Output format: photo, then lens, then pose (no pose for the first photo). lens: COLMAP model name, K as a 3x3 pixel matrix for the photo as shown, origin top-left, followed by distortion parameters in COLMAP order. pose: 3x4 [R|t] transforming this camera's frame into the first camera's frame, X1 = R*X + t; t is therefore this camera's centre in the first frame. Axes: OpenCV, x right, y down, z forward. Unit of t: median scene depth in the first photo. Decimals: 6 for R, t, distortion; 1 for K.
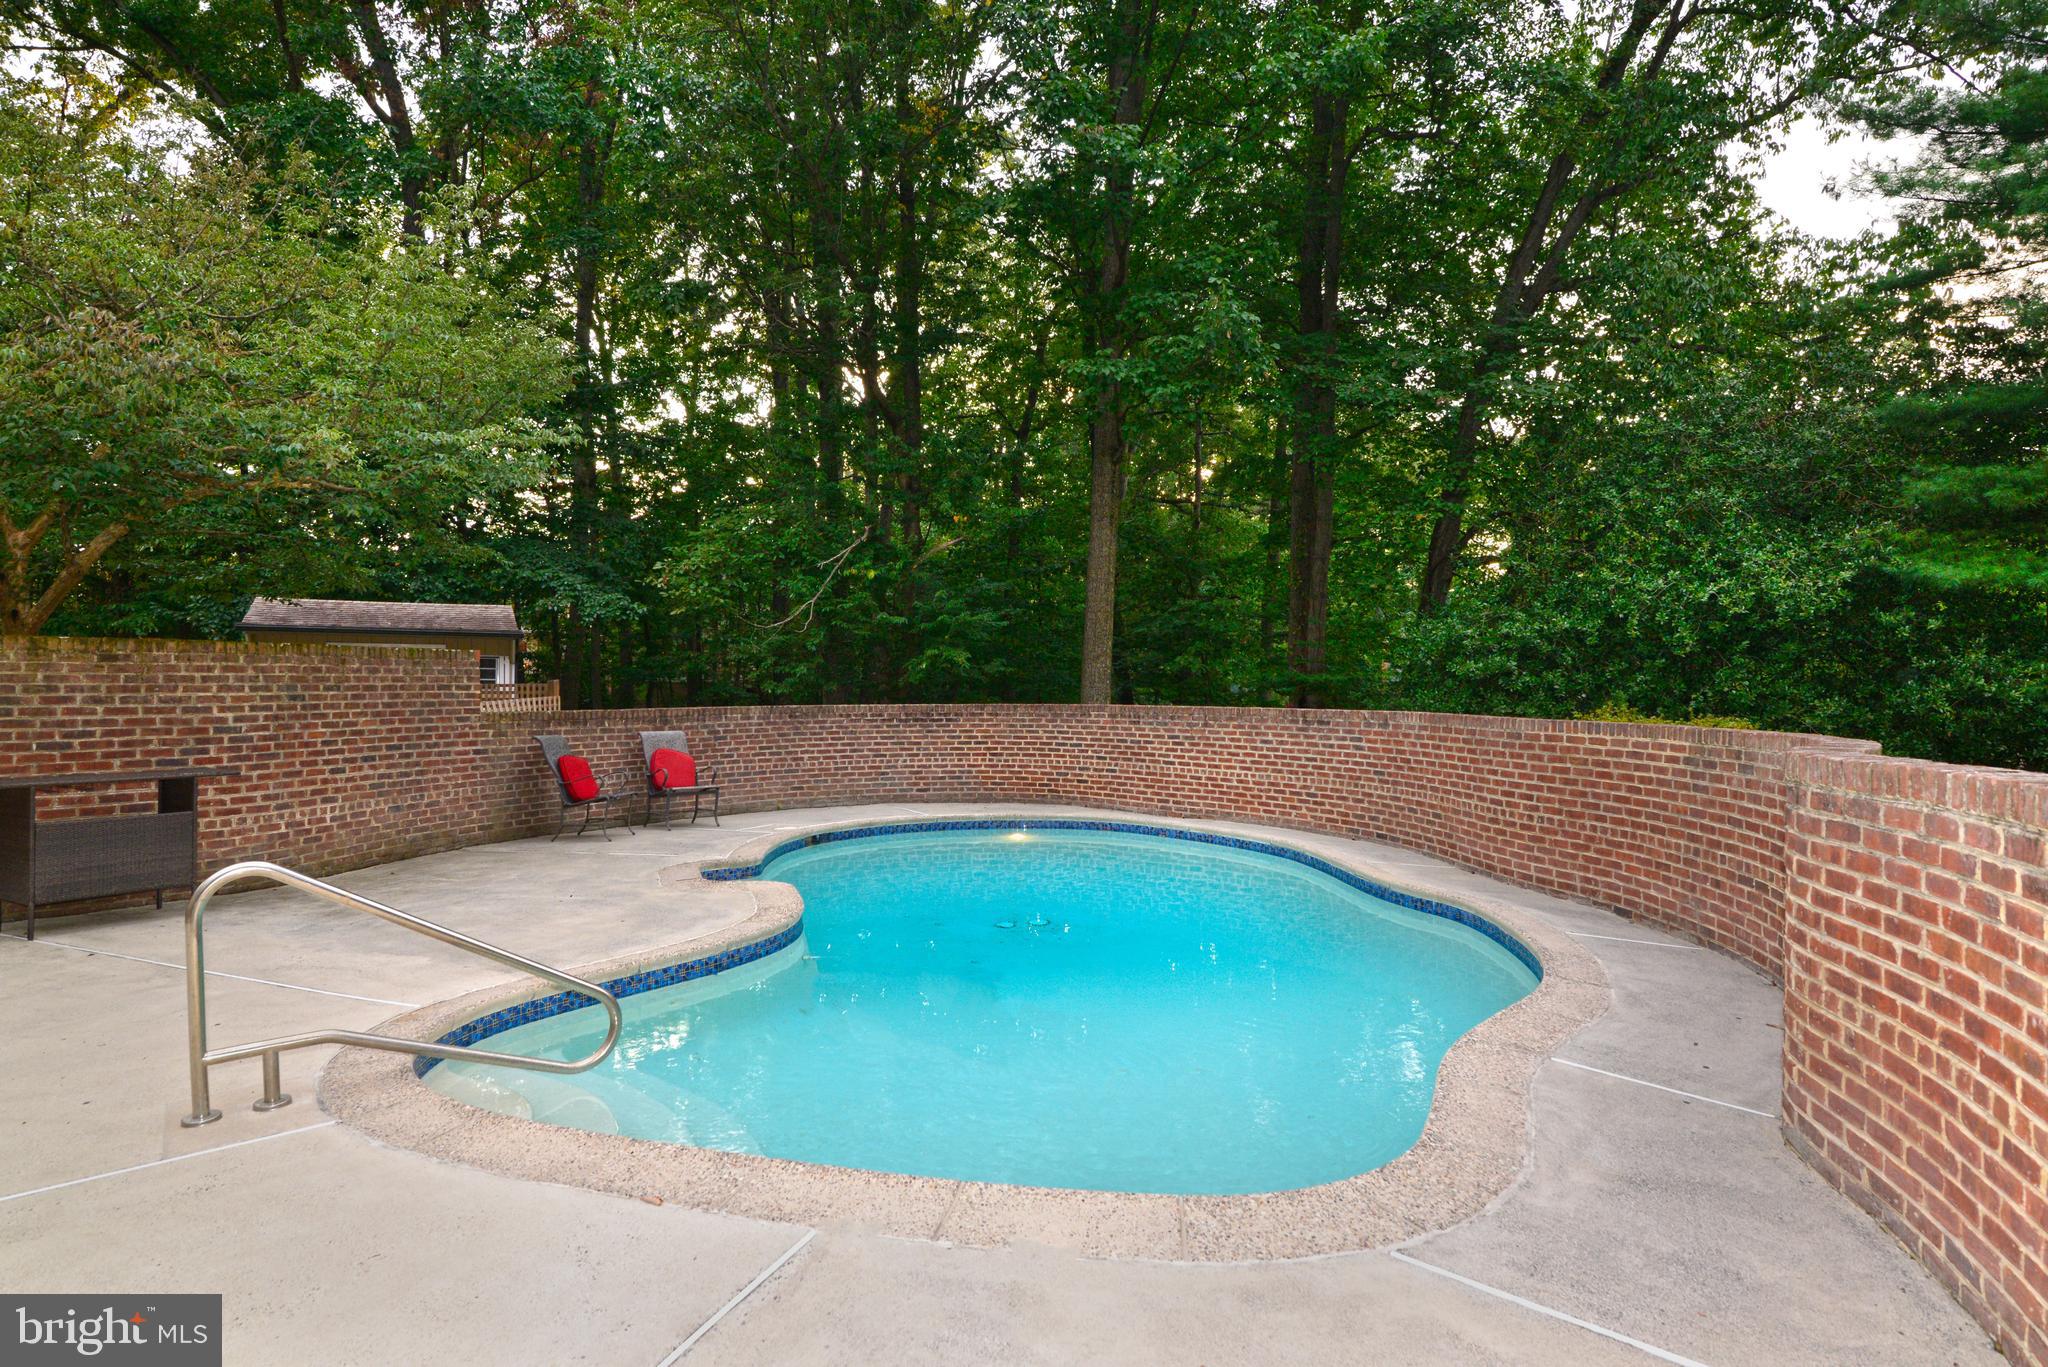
lens RADIAL K [[1161.3, 0, 1019.9], [0, 1161.3, 677.7], [0, 0, 1]] dist [-0.003893, -0.000976]
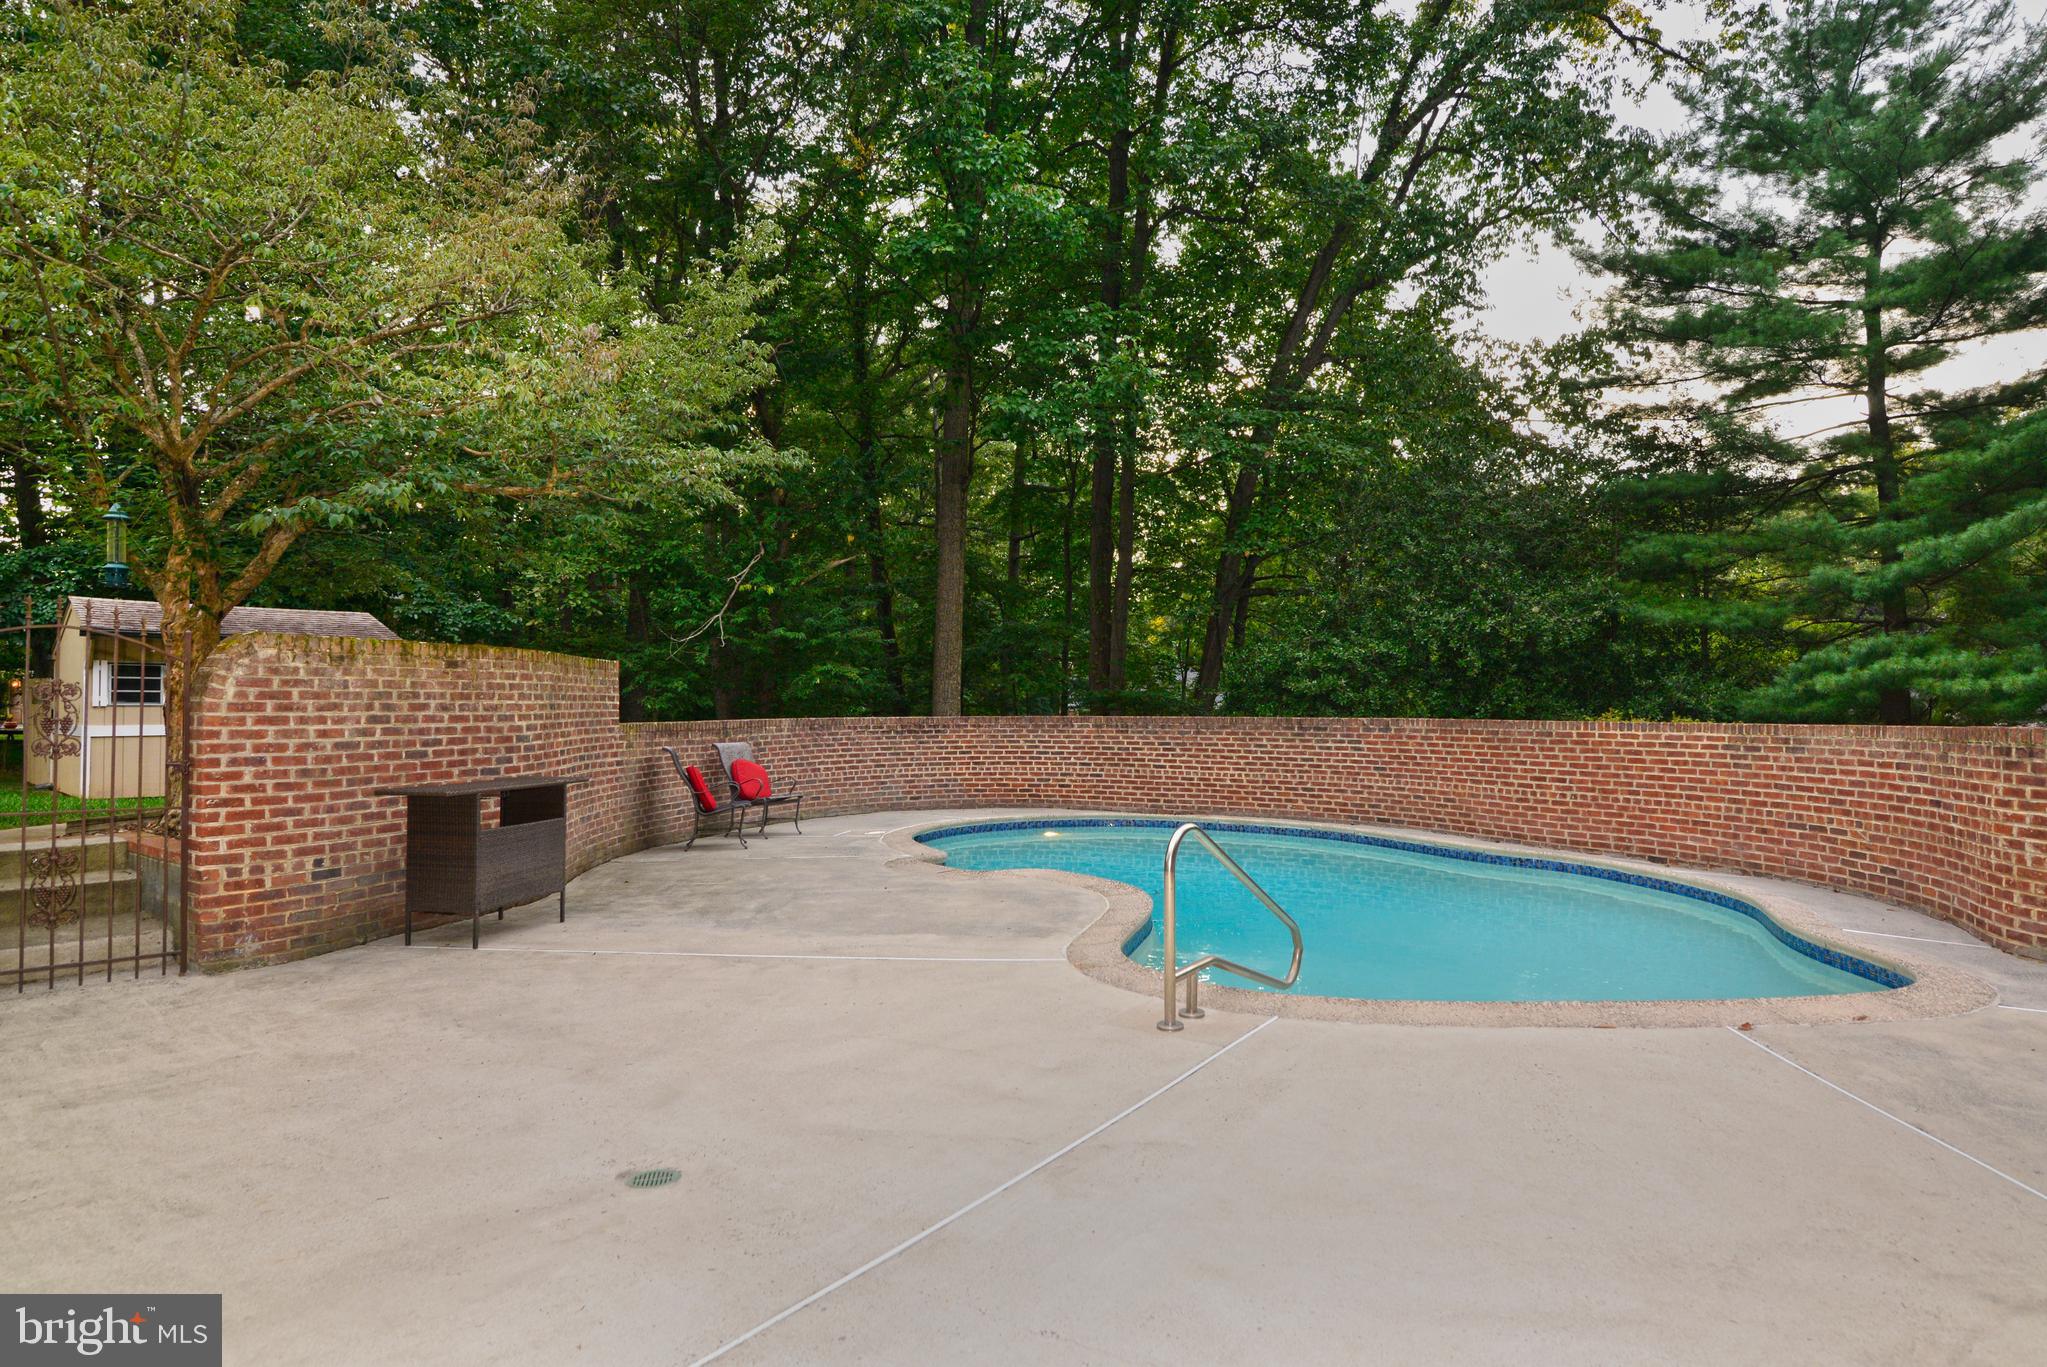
lens RADIAL K [[1160.8, 0, 1035.8], [0, 1160.8, 691.0], [0, 0, 1]] dist [-0.003893, -0.000976]
pose [[0.951544, 0.002459, 0.307502, -0.402002], [-0.000871, 0.999986, -0.005300, 0.006637], [-0.307510, 0.004775, 0.951533, -0.054755]]
